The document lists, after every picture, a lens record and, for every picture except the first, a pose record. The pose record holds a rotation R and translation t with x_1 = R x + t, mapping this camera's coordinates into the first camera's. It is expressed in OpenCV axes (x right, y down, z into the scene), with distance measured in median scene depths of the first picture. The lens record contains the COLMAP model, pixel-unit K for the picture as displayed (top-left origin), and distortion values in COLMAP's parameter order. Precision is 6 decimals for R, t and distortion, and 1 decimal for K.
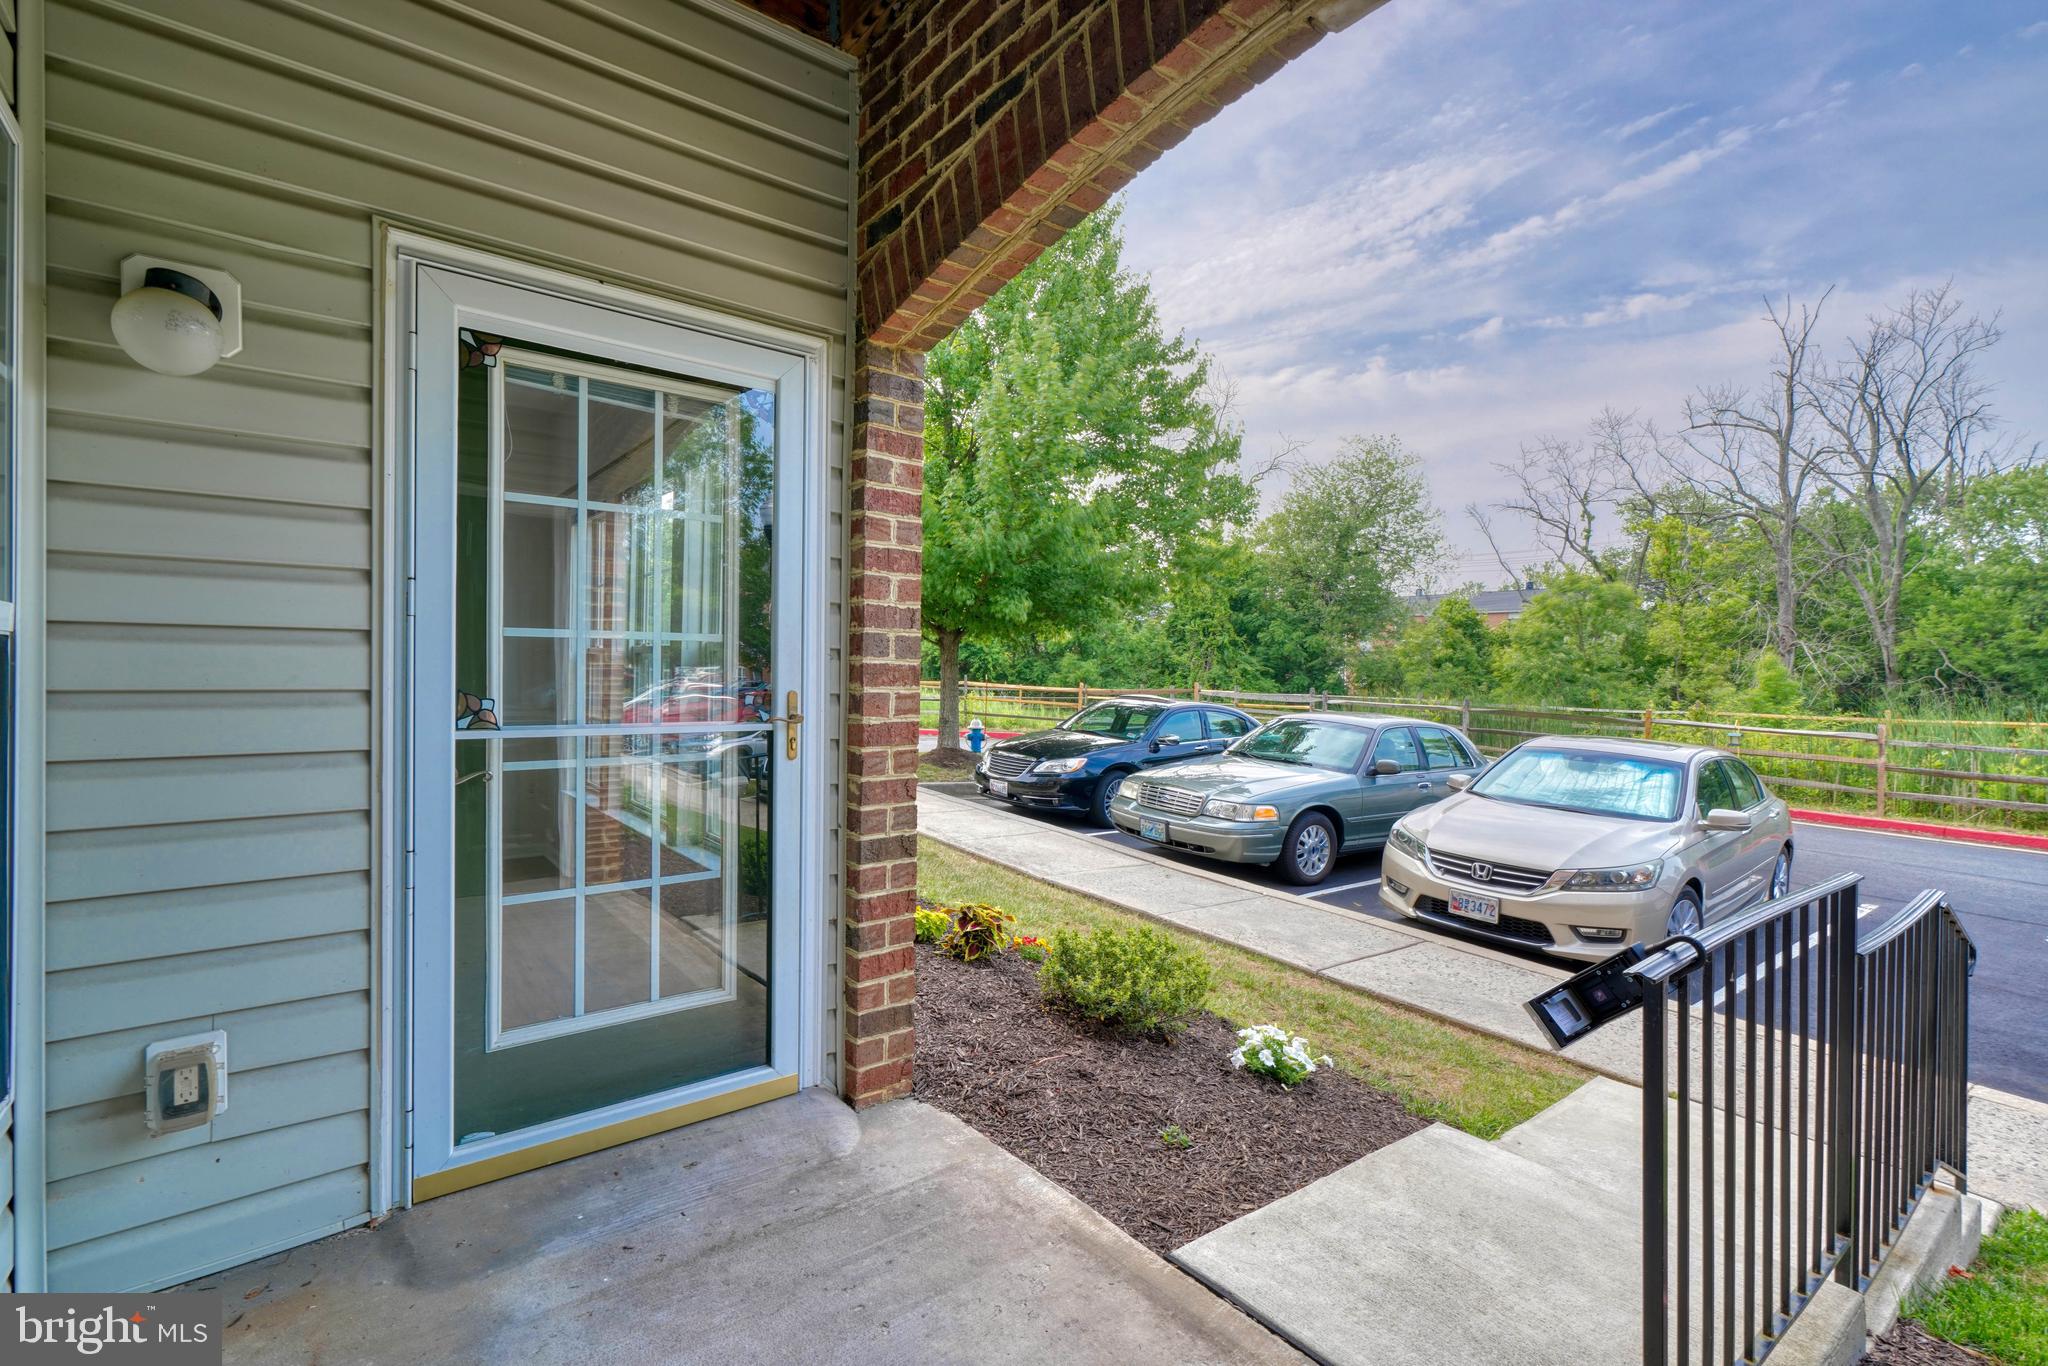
lens RADIAL K [[906.2, 0, 1020.8], [0, 906.2, 675.4], [0, 0, 1]] dist [-0.004359, 0.001823]
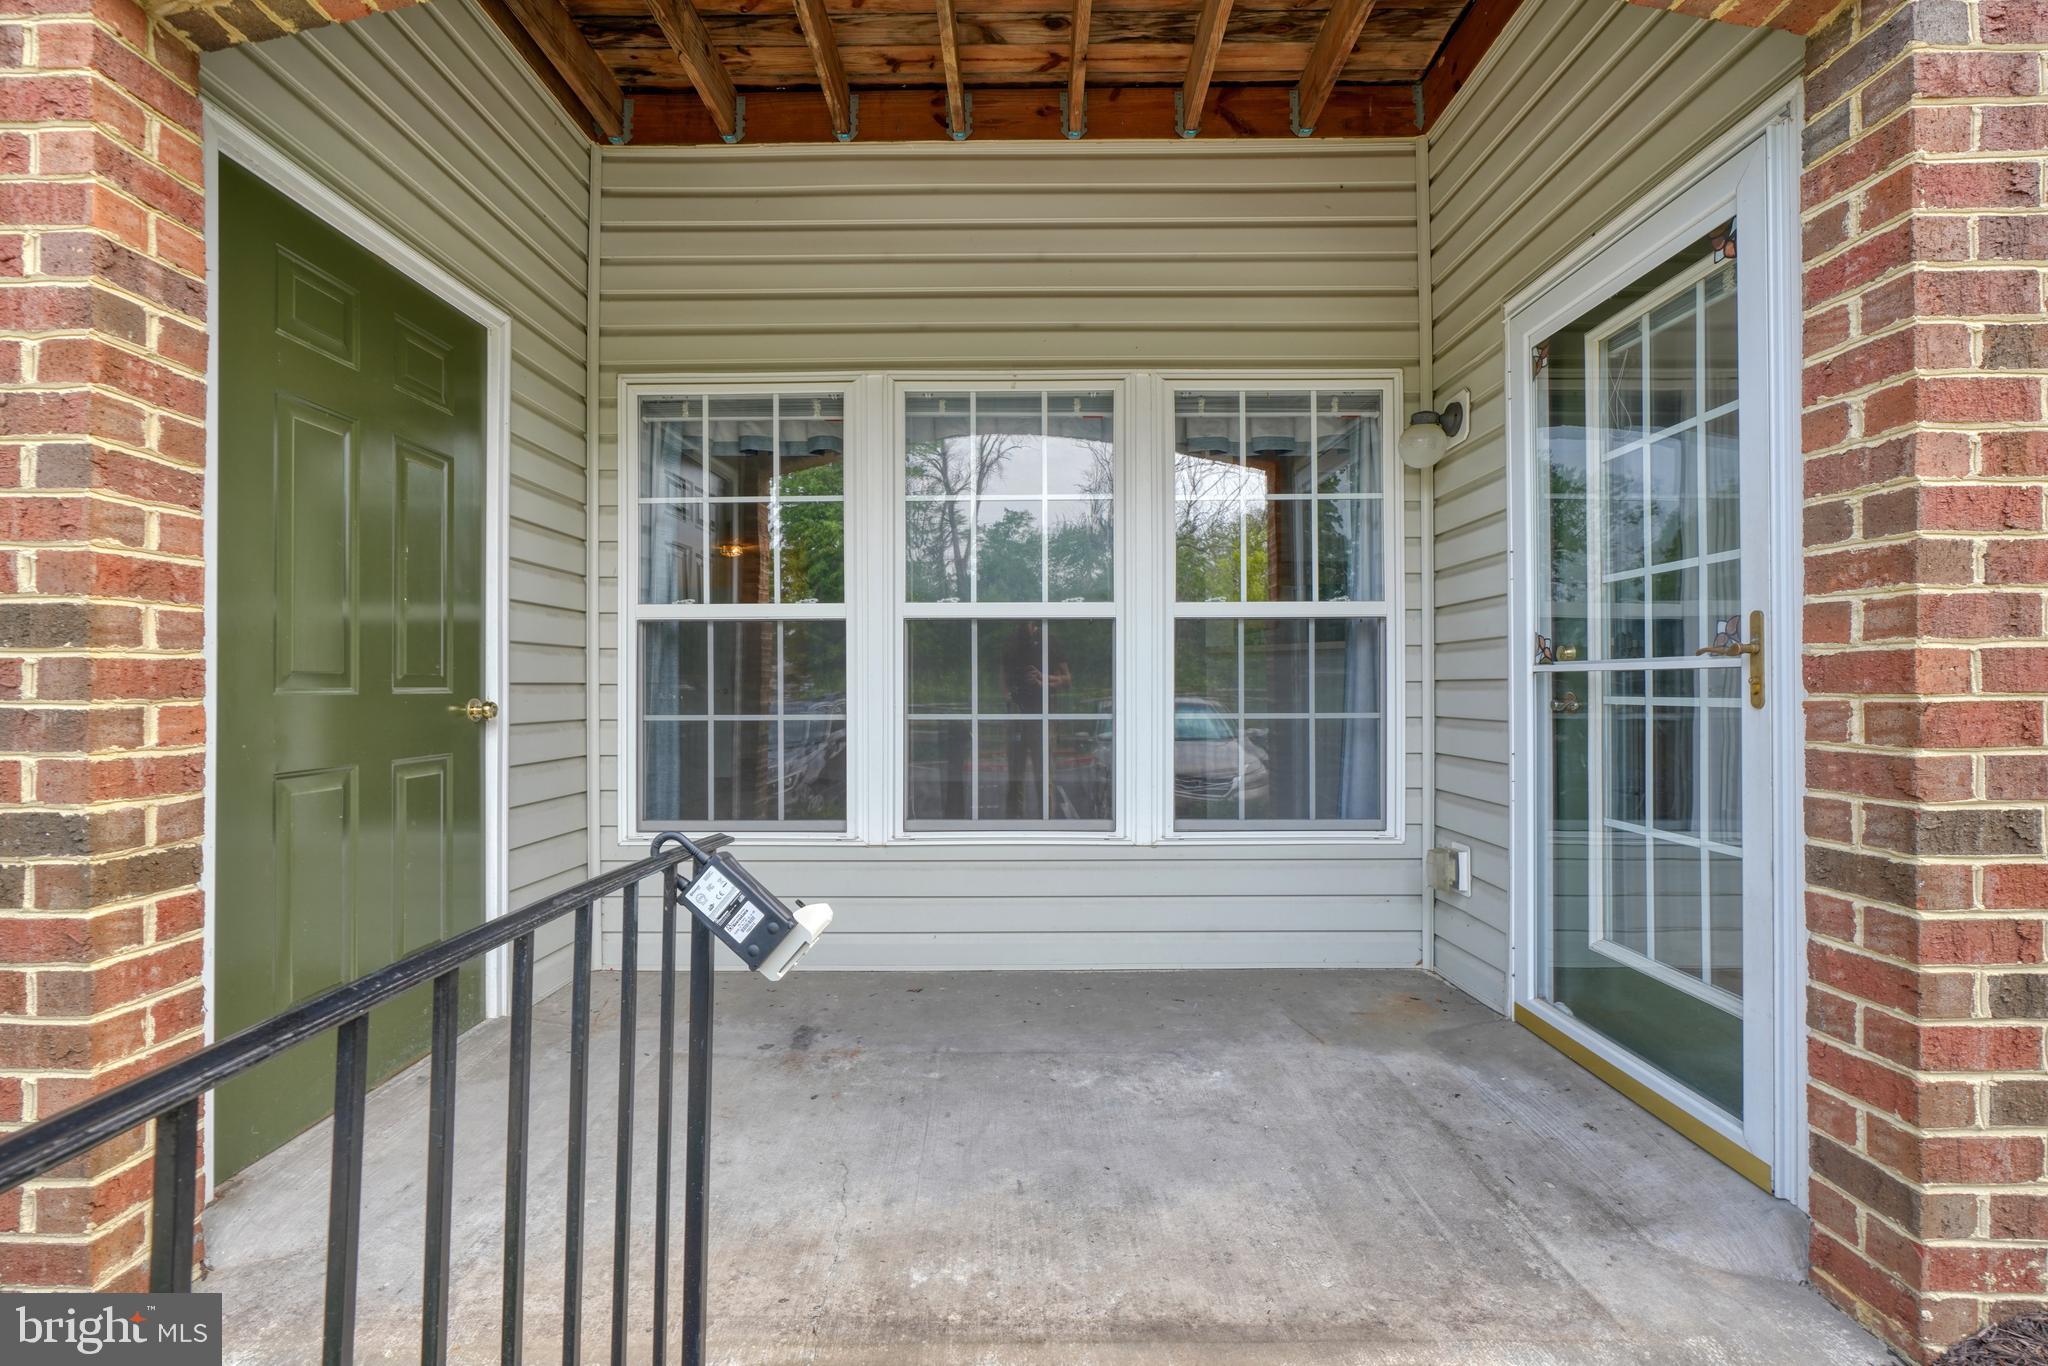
lens RADIAL K [[906.2, 0, 1019.7], [0, 906.2, 681.5], [0, 0, 1]] dist [-0.004359, 0.001823]
pose [[-0.617347, -0.020072, -0.786435, 0.725716], [-0.017128, 0.999780, -0.012072, 0.099700], [0.786505, 0.006018, -0.617555, 1.082765]]
